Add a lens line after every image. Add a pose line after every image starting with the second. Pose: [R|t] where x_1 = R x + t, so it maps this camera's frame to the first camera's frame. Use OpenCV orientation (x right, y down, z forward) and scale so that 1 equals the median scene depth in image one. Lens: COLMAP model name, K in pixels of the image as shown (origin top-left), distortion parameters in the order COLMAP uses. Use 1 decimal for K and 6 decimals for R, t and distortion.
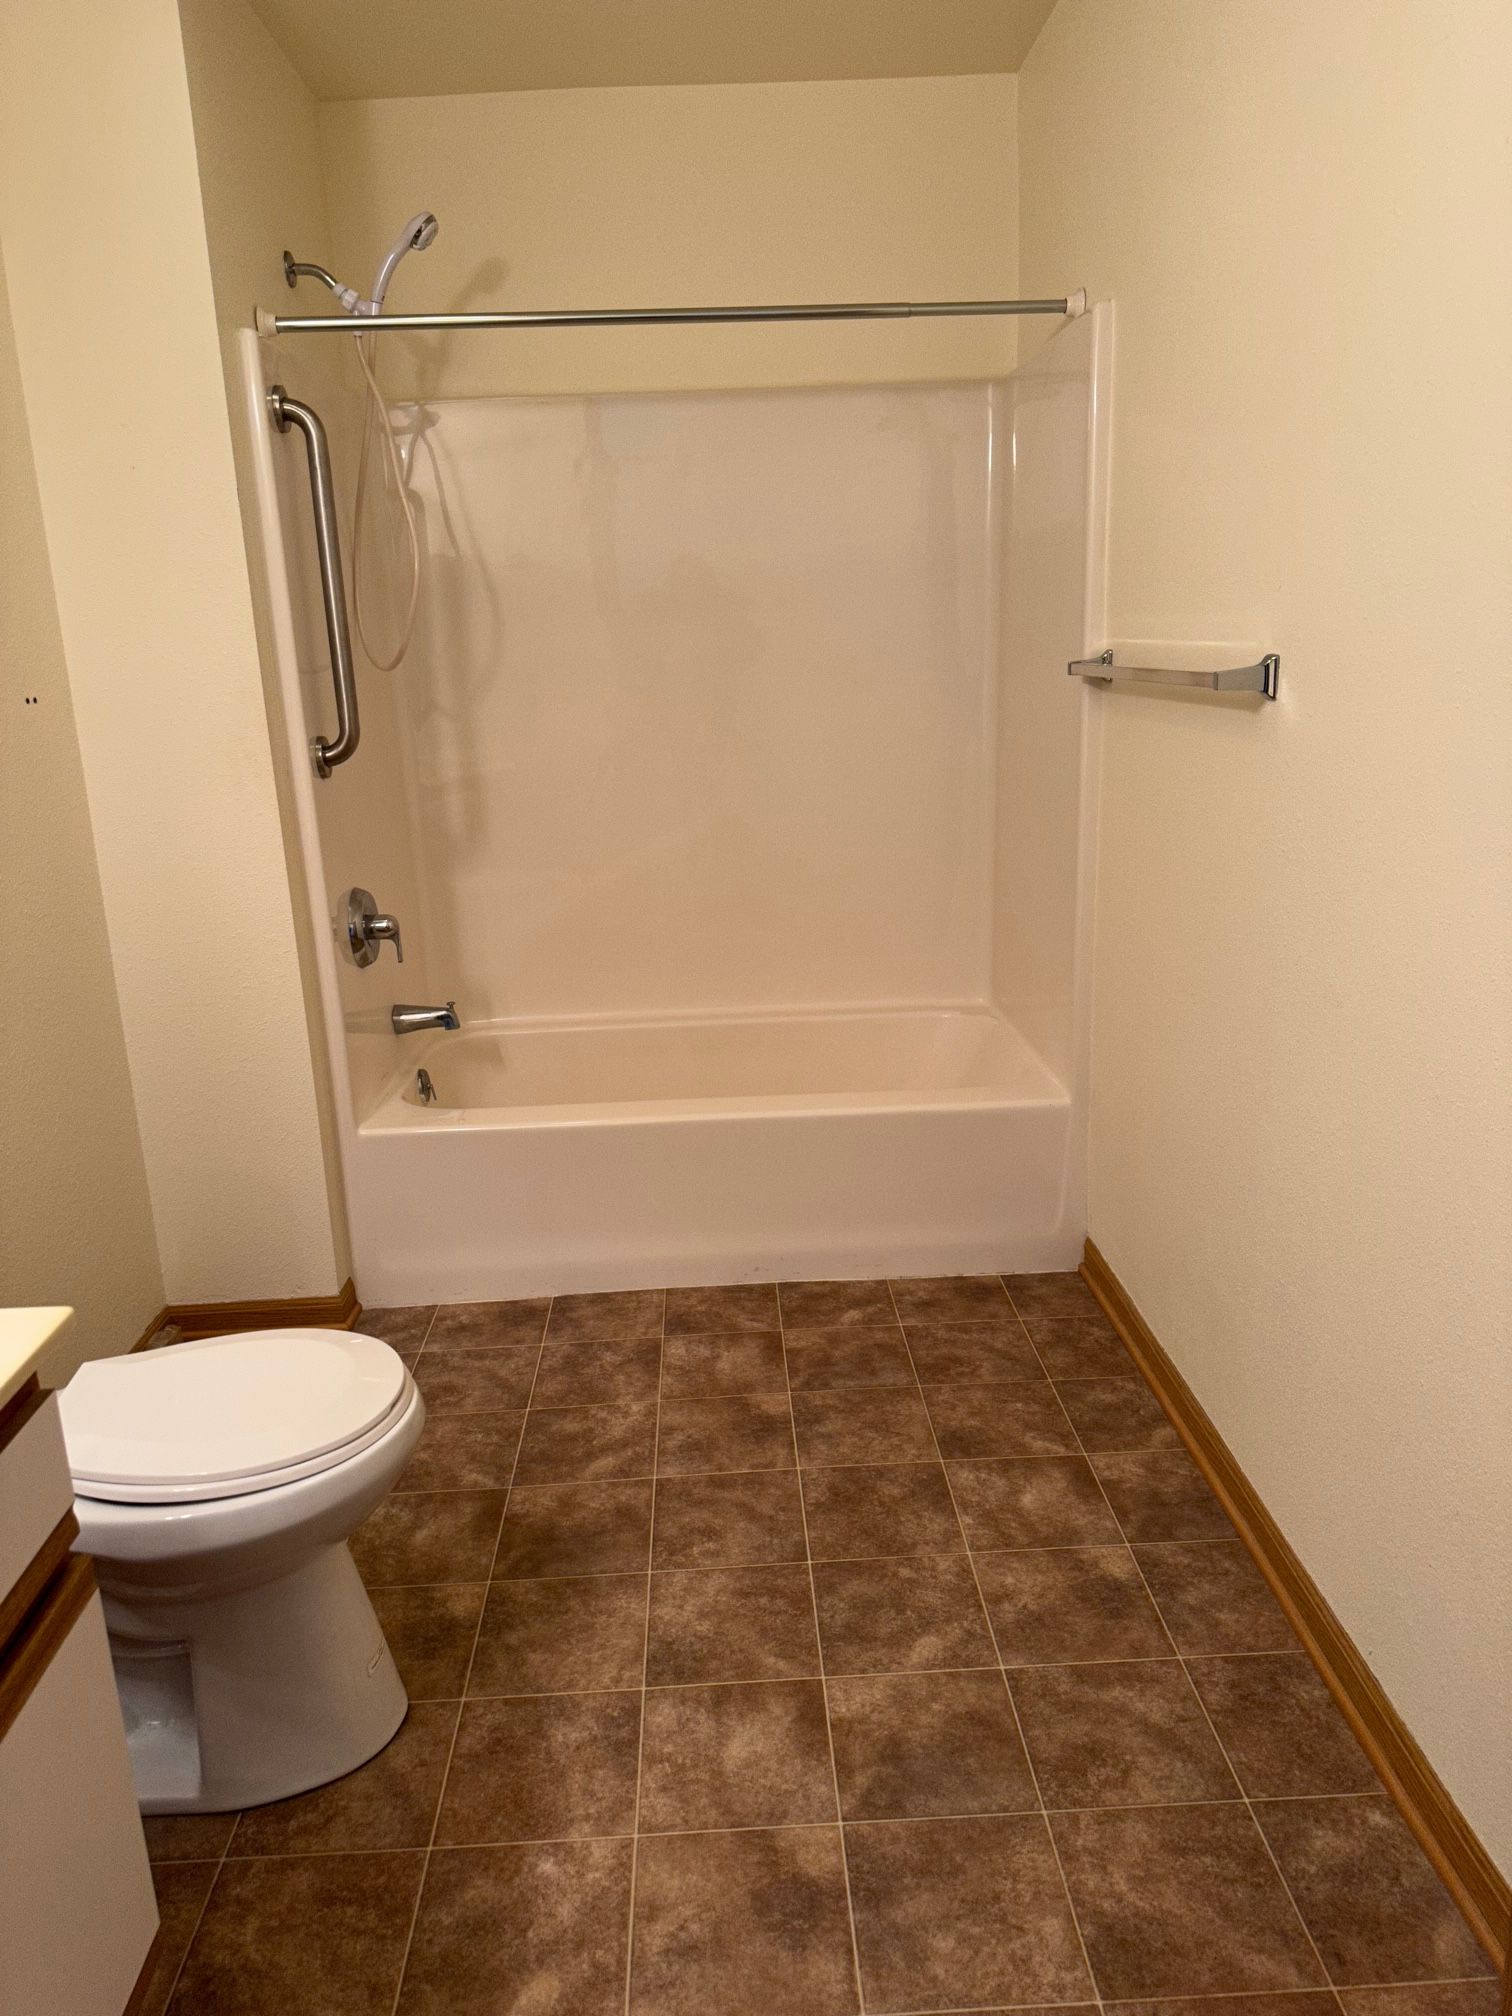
lens RADIAL K [[1408.4, 0, 702.5], [0, 1408.4, 991.6], [0, 0, 1]] dist [0.033370, -0.043401]
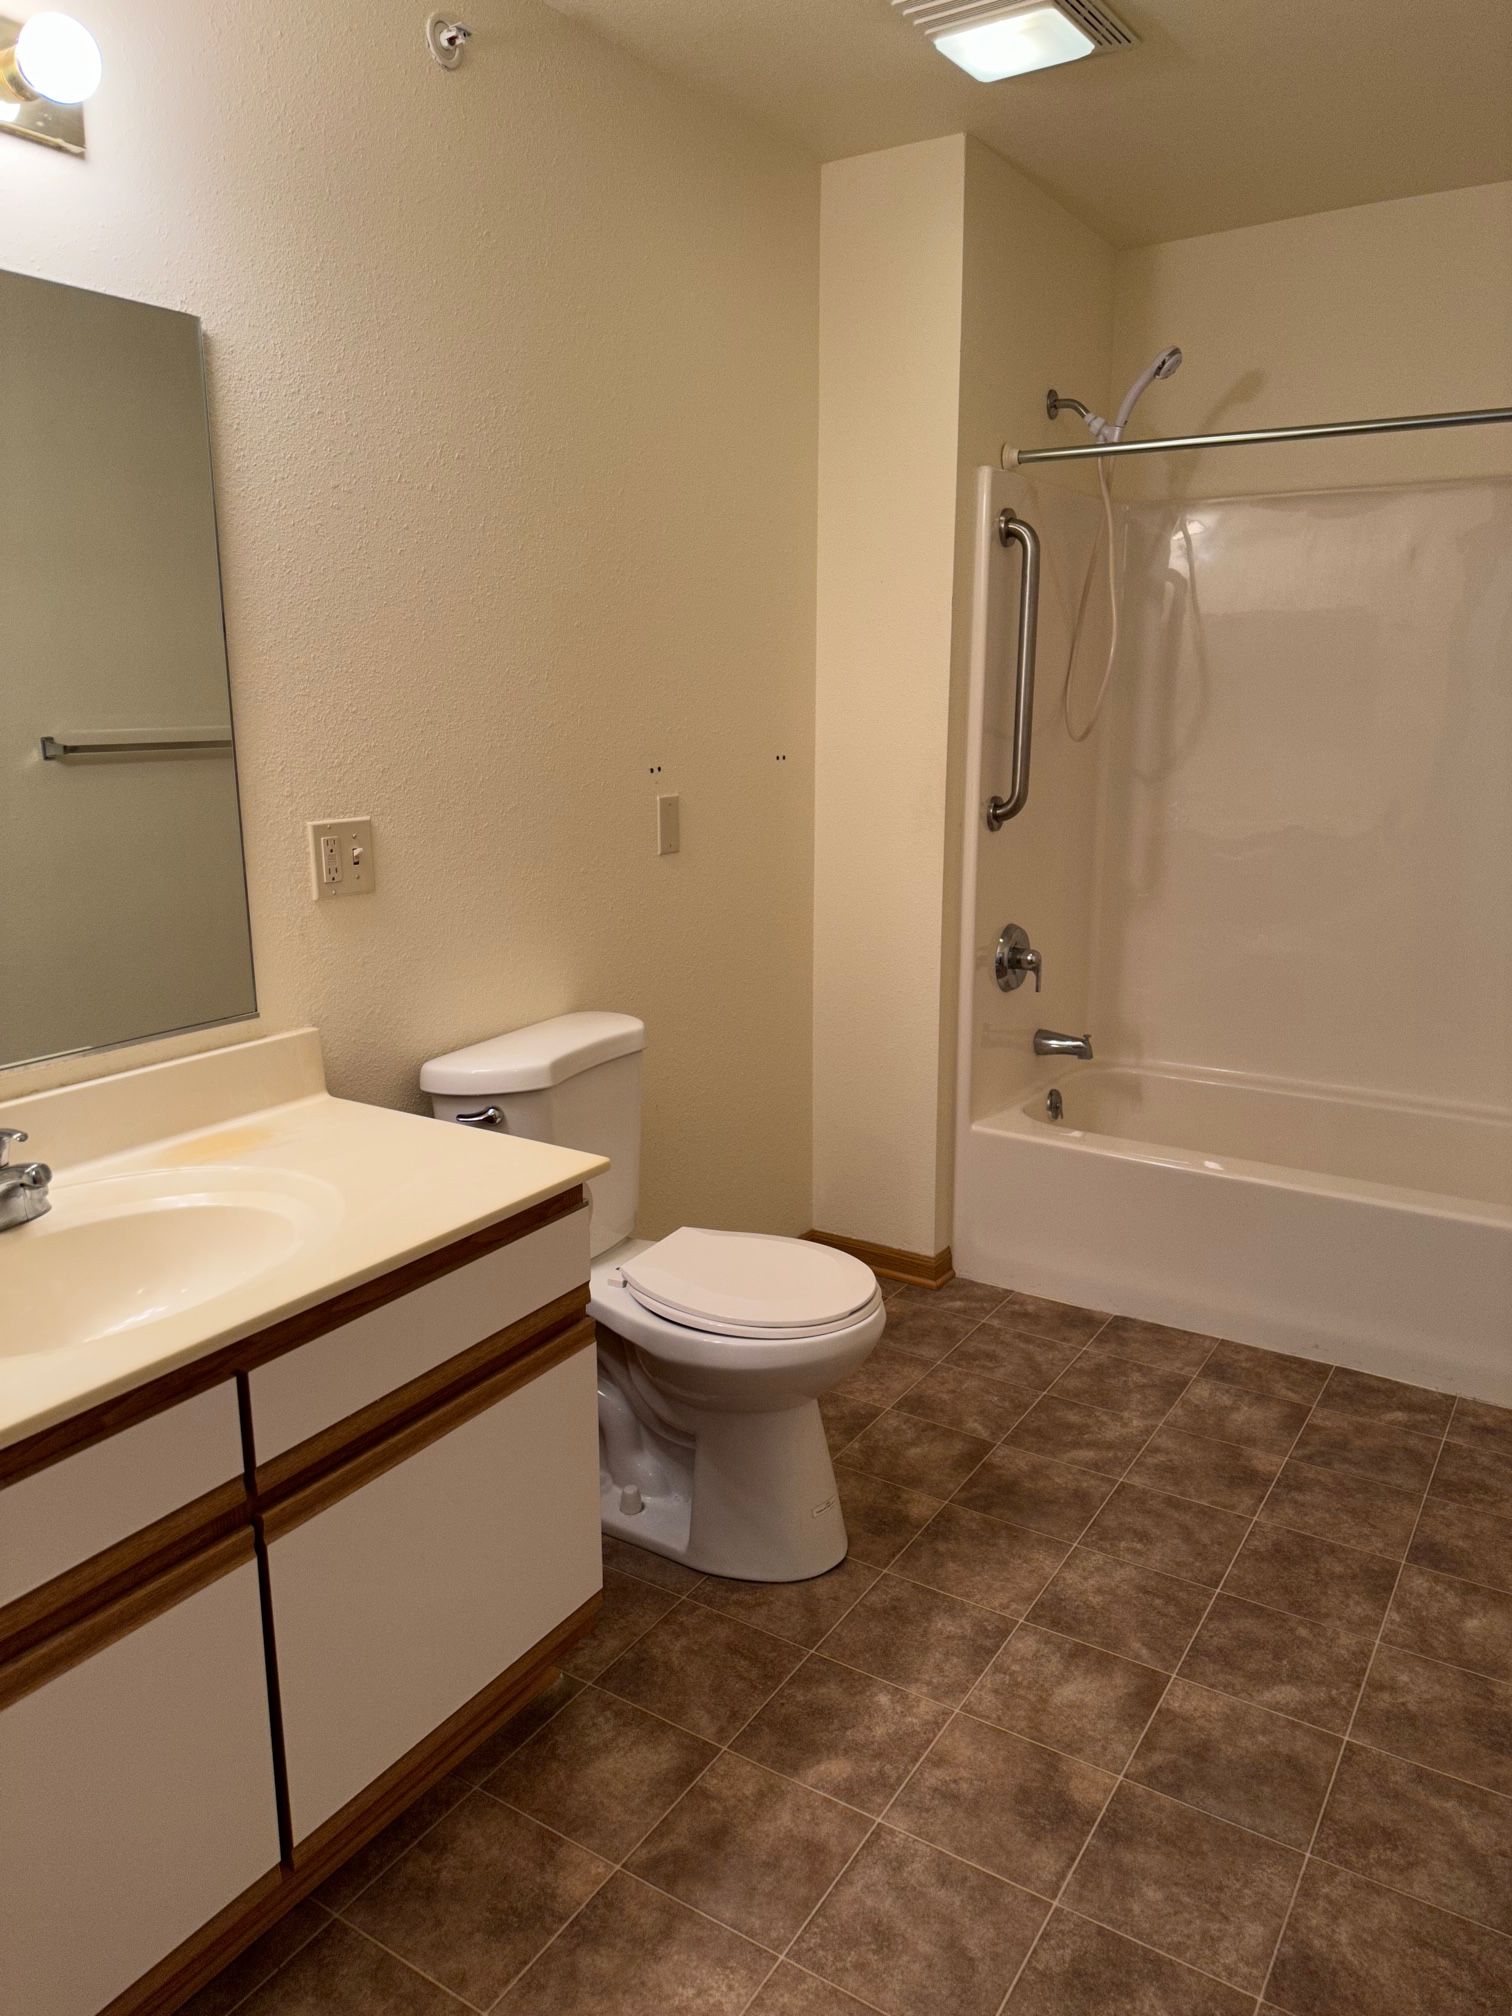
lens RADIAL K [[1408.4, 0, 735.3], [0, 1408.4, 994.1], [0, 0, 1]] dist [0.033370, -0.043401]
pose [[0.822137, 0.158866, -0.546673, 0.307020], [-0.172968, 0.984584, 0.026000, -0.009719], [0.542376, 0.073181, 0.836942, -0.144732]]
